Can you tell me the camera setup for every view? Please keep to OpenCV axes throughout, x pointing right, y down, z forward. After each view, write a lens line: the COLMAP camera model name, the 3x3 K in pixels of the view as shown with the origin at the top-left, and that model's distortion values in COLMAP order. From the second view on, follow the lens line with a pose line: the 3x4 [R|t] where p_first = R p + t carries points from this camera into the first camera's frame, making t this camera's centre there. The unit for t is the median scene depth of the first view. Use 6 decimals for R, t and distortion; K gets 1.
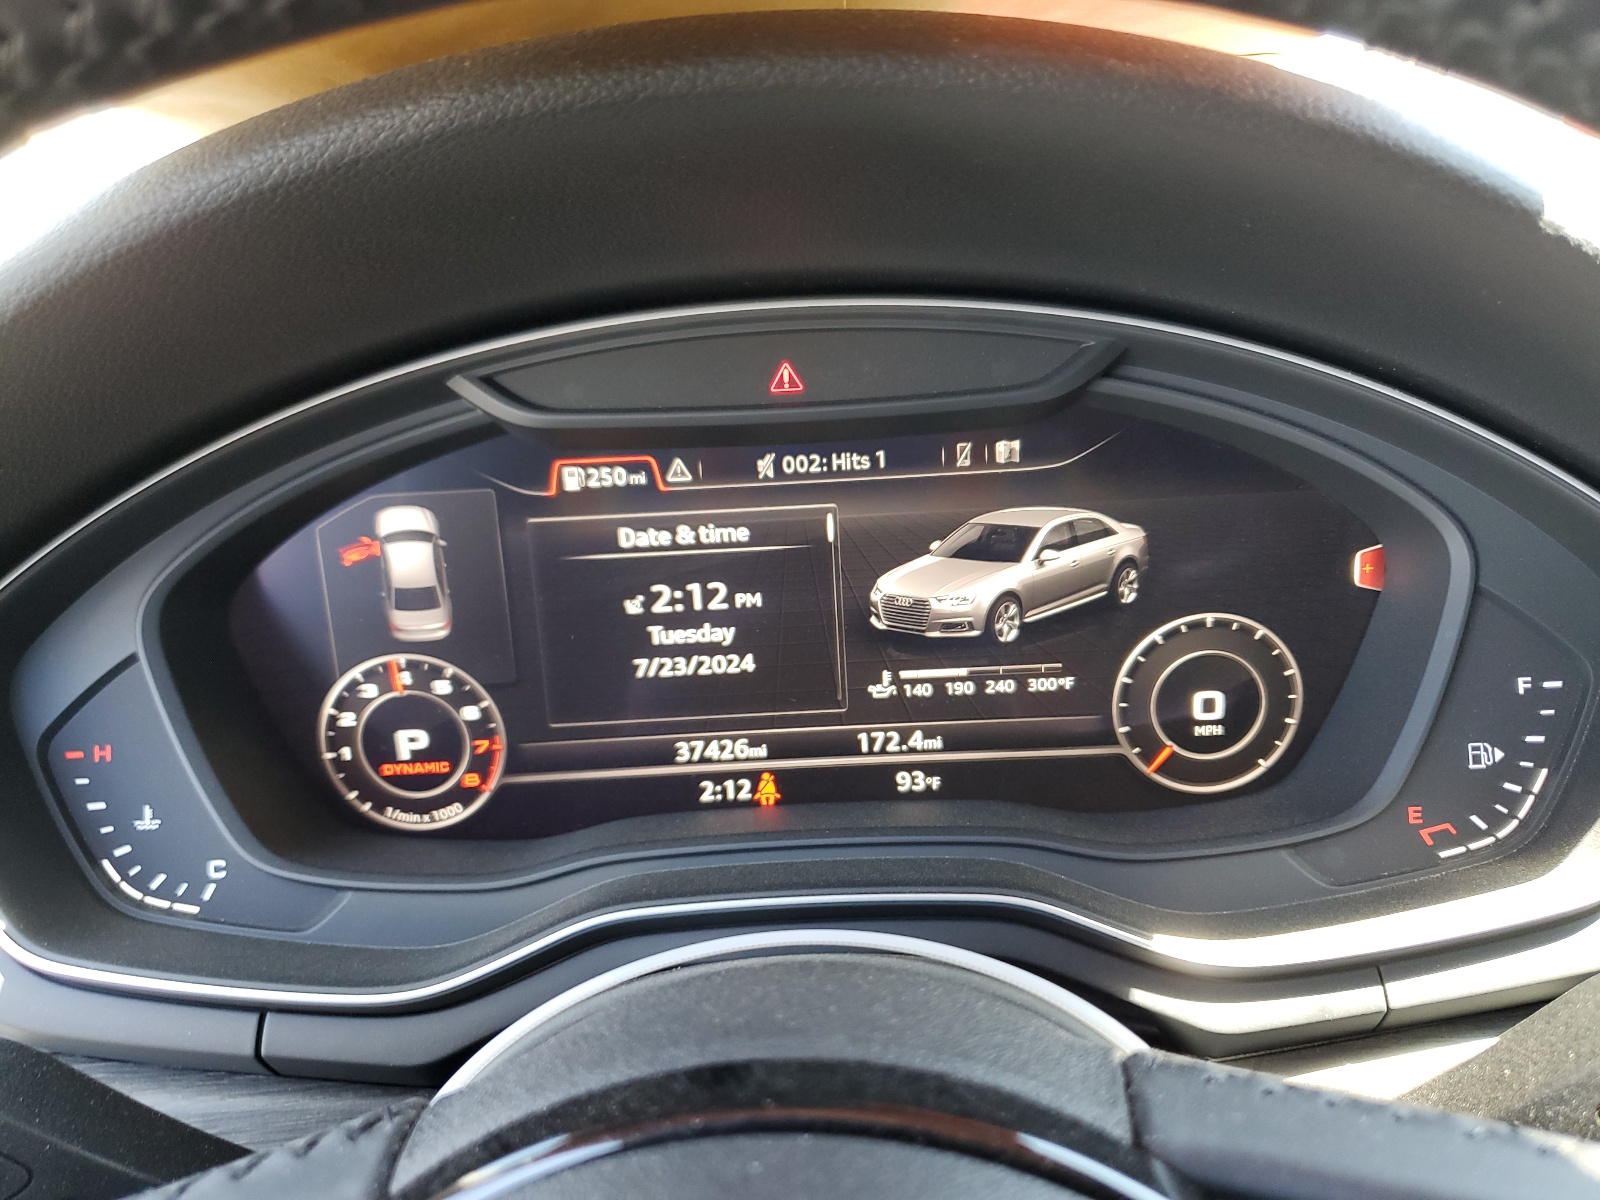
lens RADIAL K [[1211.3, 0, 806.7], [0, 1211.3, 591.3], [0, 0, 1]] dist [0.018954, 0.001381]
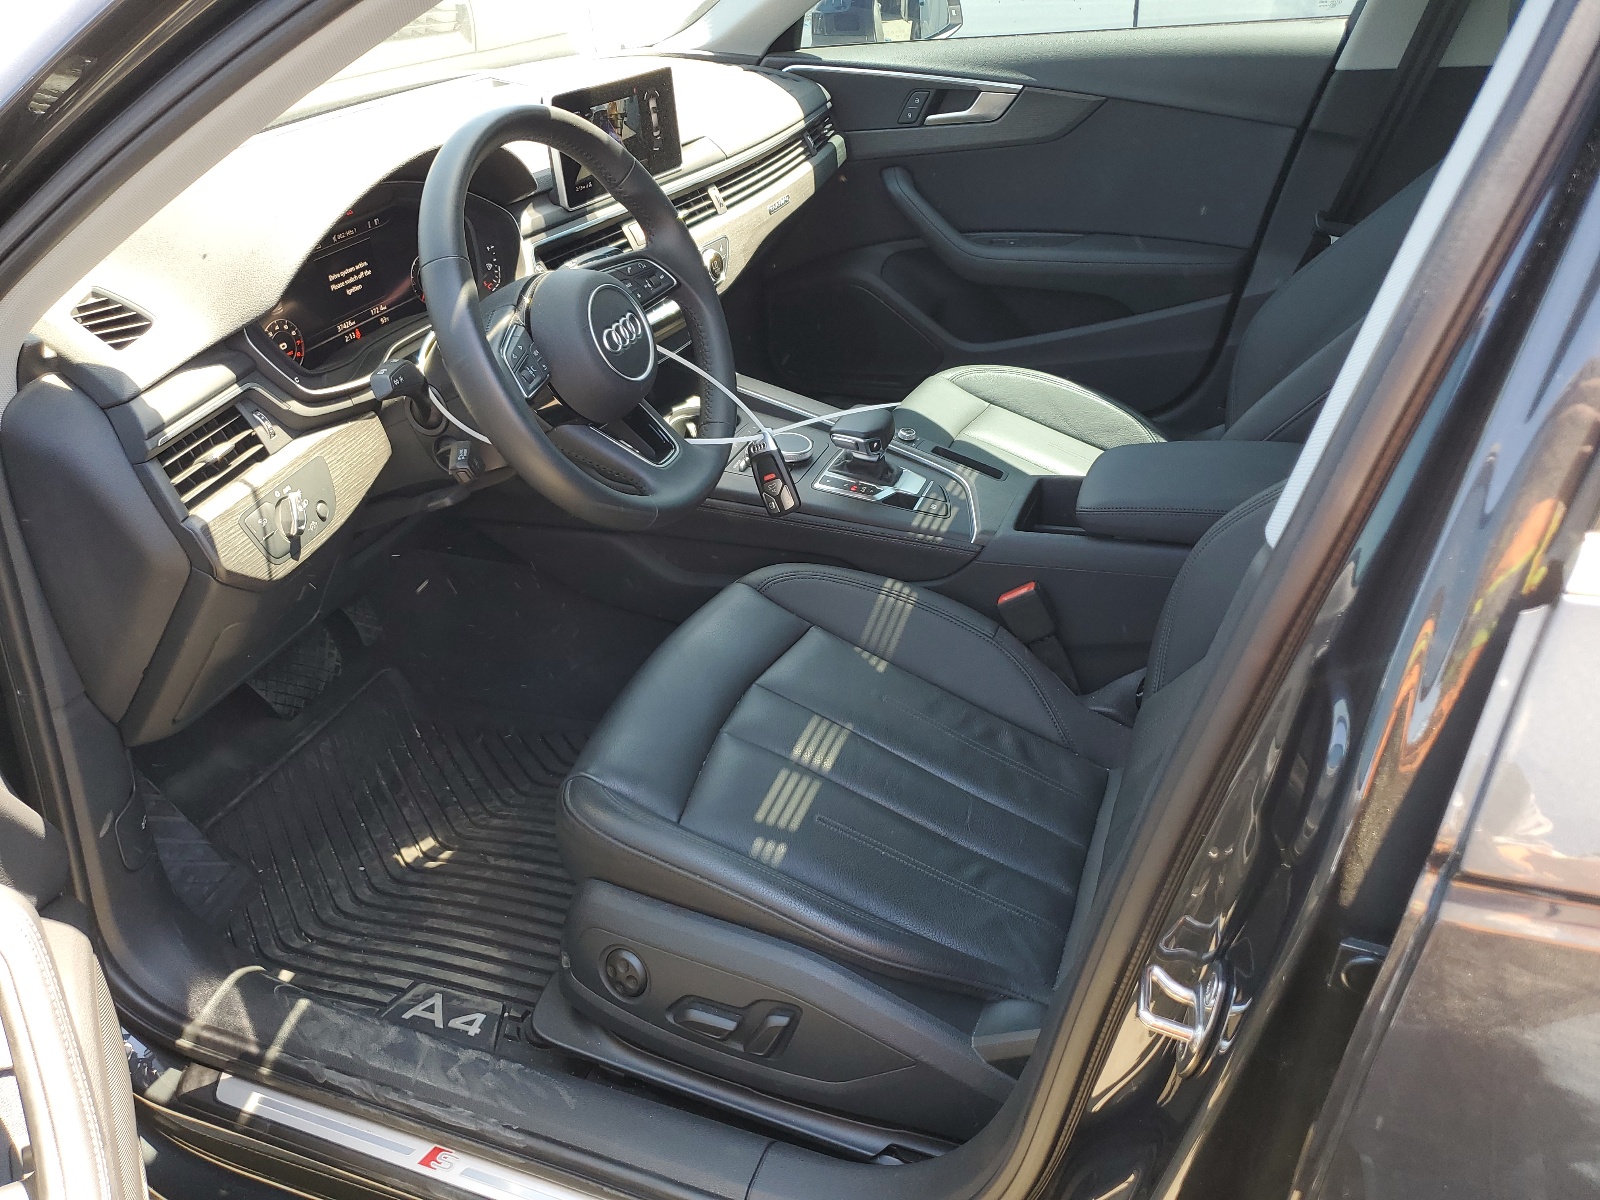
lens RADIAL K [[1211.3, 0, 806.7], [0, 1211.3, 591.3], [0, 0, 1]] dist [0.018954, 0.001381]
pose [[0.335745, -0.447212, 0.829022, -2.909735], [0.268599, 0.889023, 0.370800, -0.130298], [-0.902846, 0.098180, 0.418605, -1.611749]]
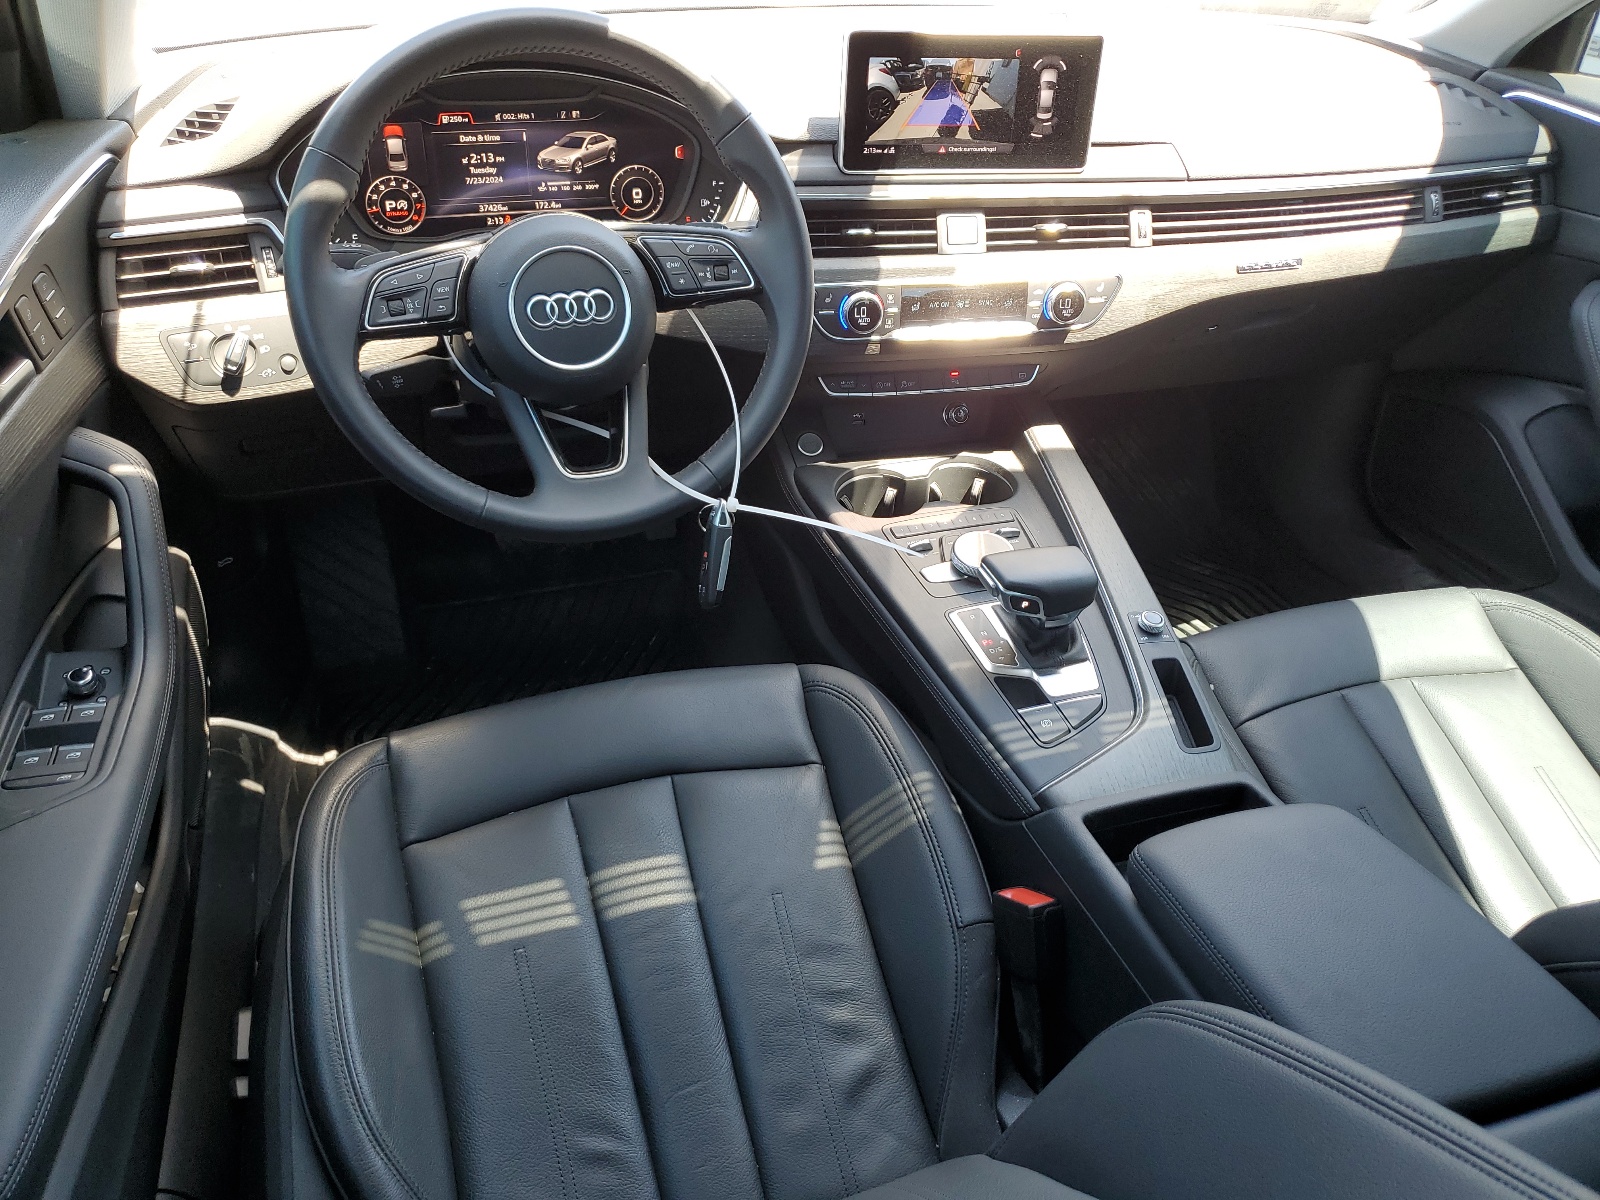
lens RADIAL K [[1211.3, 0, 806.7], [0, 1211.3, 591.3], [0, 0, 1]] dist [0.018954, 0.001381]
pose [[0.933043, -0.110159, 0.342485, -0.533571], [-0.003999, 0.948734, 0.316051, 0.073684], [-0.359743, -0.296258, 0.884769, -2.592772]]
